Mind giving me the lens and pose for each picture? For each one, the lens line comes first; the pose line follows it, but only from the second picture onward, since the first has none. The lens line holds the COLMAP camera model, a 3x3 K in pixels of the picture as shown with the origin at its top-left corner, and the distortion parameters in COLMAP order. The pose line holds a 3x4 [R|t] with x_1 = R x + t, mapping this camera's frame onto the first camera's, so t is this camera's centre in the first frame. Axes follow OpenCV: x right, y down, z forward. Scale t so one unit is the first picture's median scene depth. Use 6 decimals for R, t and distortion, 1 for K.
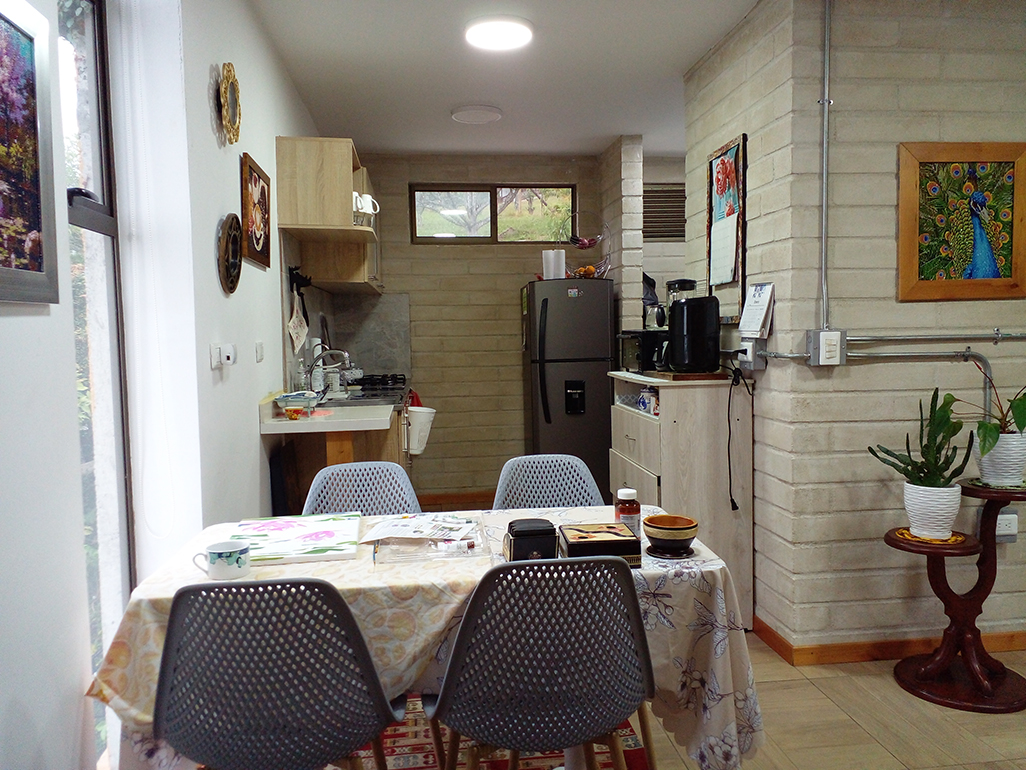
lens RADIAL K [[819.7, 0, 515.7], [0, 819.7, 384.8], [0, 0, 1]] dist [0.082995, -0.139144]
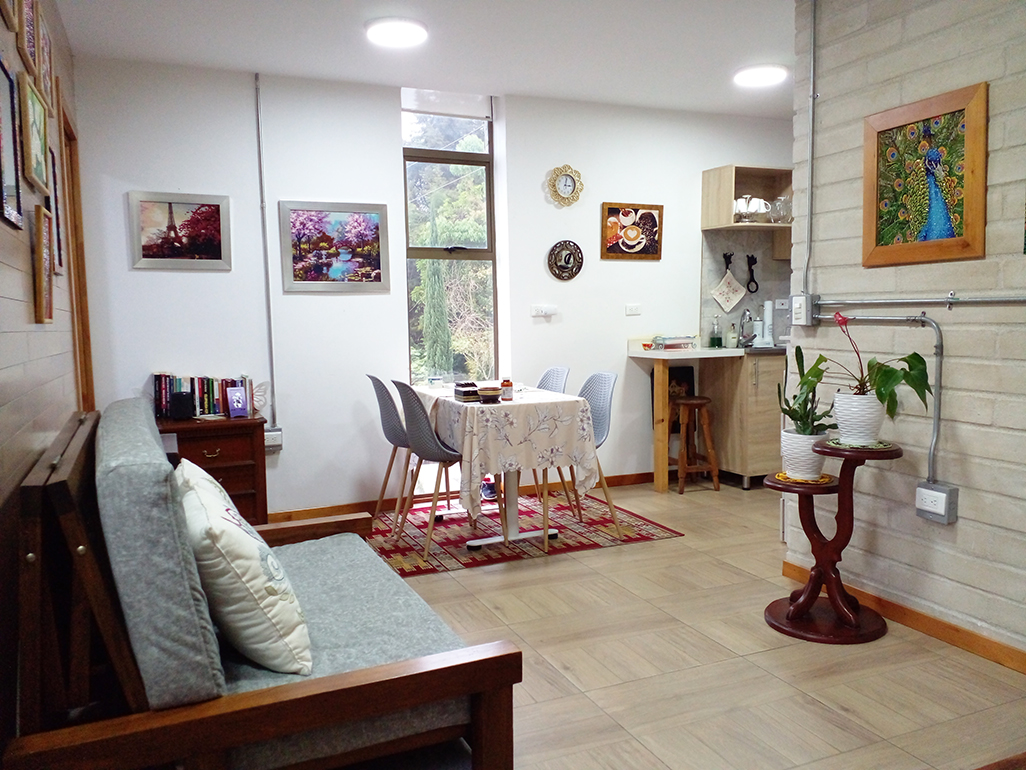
lens RADIAL K [[819.7, 0, 509.4], [0, 819.7, 383.1], [0, 0, 1]] dist [0.082995, -0.139144]
pose [[0.288010, 0.095870, -0.952817, 1.355058], [-0.055596, 0.994972, 0.083306, -0.016889], [0.956012, 0.028979, 0.291891, 0.263503]]
